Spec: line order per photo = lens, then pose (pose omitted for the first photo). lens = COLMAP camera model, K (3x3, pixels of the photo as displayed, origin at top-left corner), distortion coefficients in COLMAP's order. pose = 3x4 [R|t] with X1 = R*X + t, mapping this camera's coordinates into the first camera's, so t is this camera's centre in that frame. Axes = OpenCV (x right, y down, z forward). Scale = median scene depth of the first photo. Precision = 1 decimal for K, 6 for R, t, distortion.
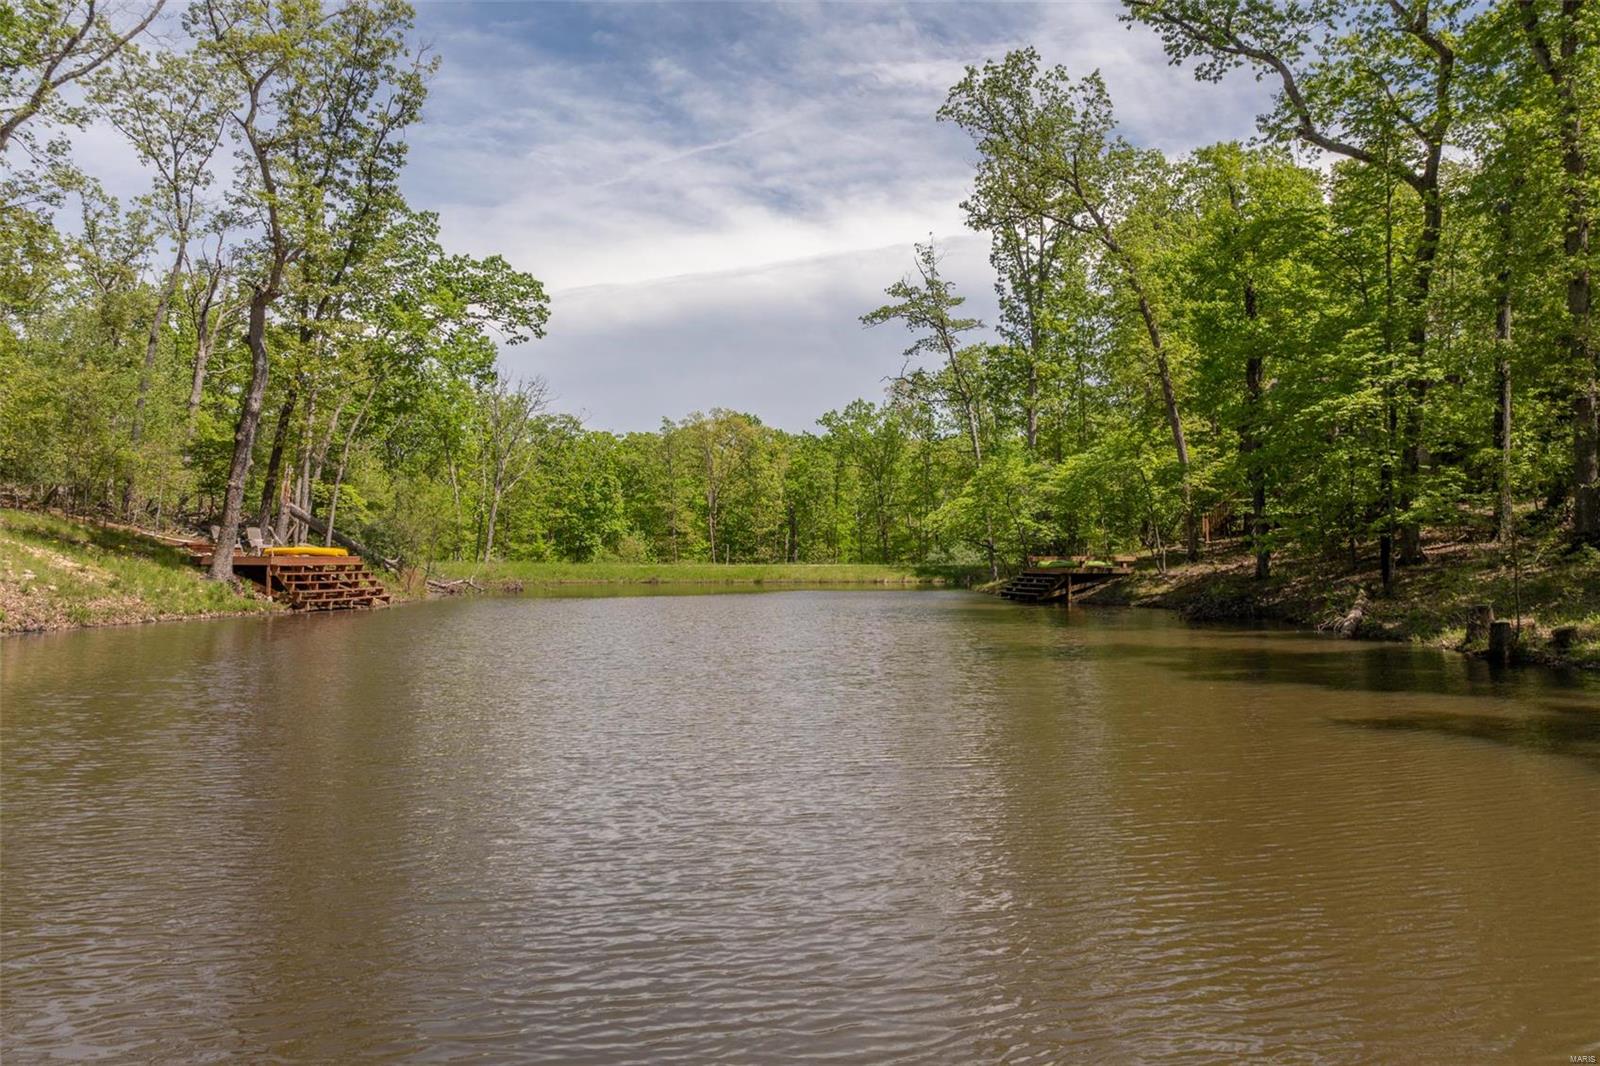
lens RADIAL K [[1110.7, 0, 805.3], [0, 1110.7, 571.8], [0, 0, 1]] dist [-0.030813, -0.003272]
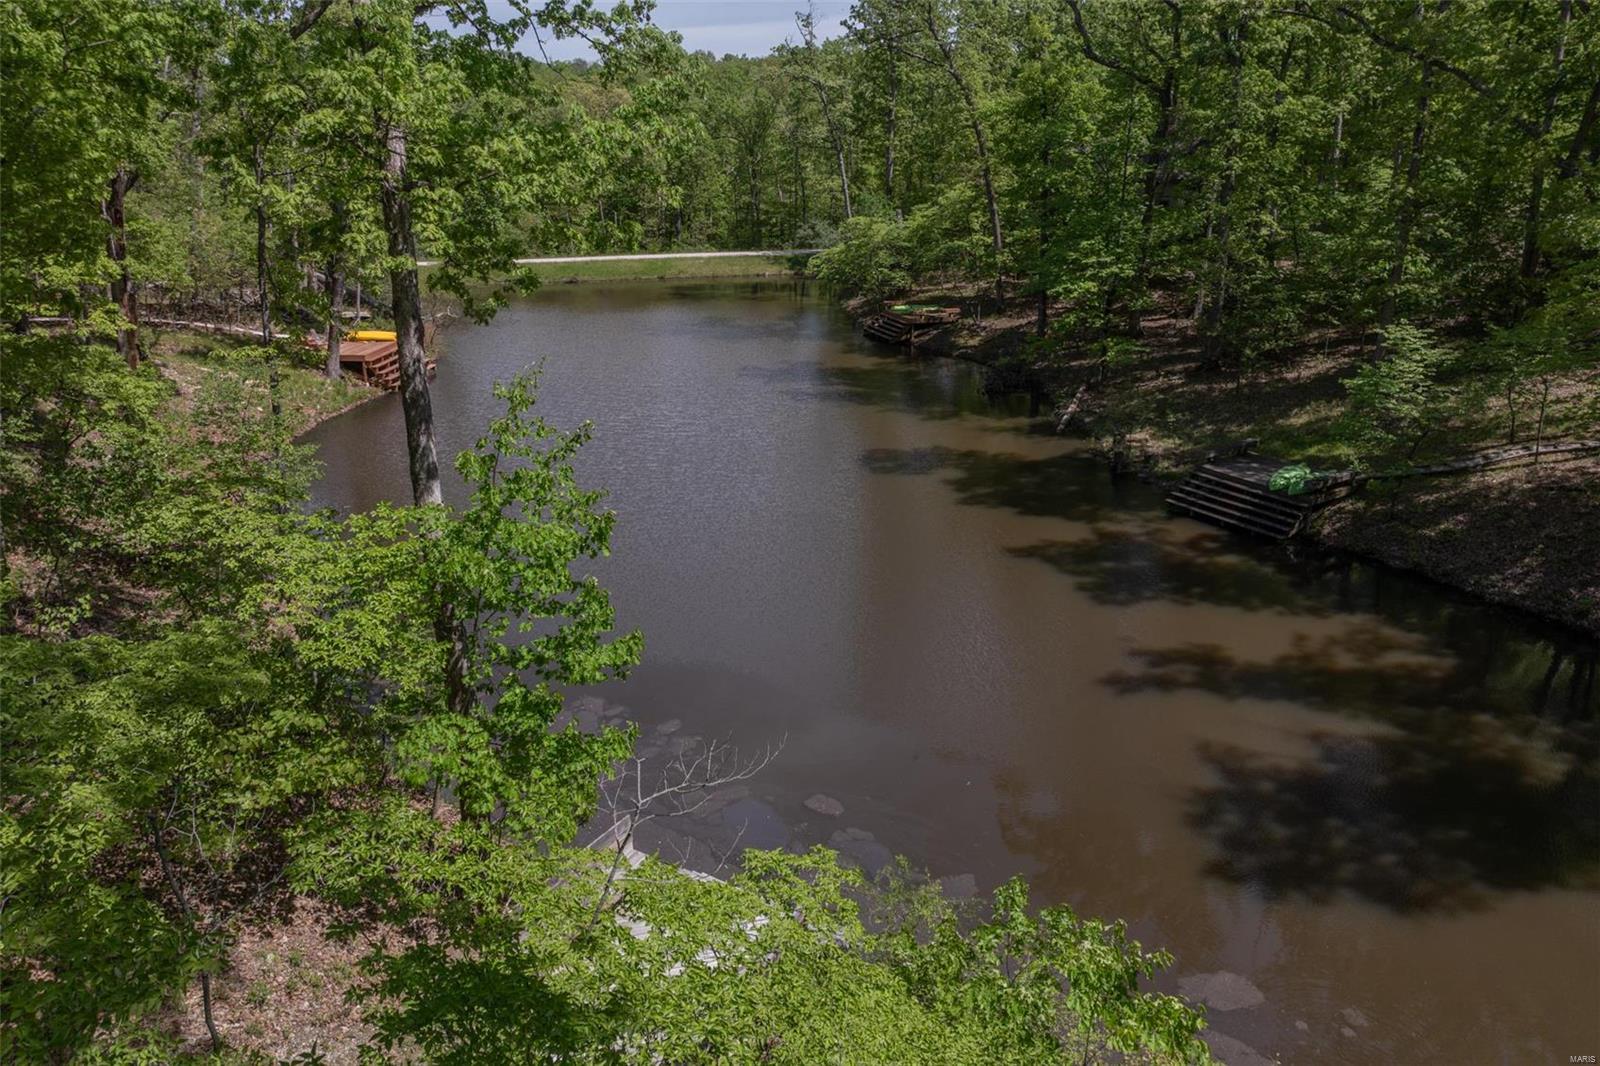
lens RADIAL K [[1110.7, 0, 805.3], [0, 1110.7, 571.8], [0, 0, 1]] dist [-0.030813, -0.003272]
pose [[0.990348, -0.050662, 0.129011, -0.109055], [-0.000872, 0.928507, 0.371315, -0.258661], [-0.138599, -0.367843, 0.919501, -0.448515]]
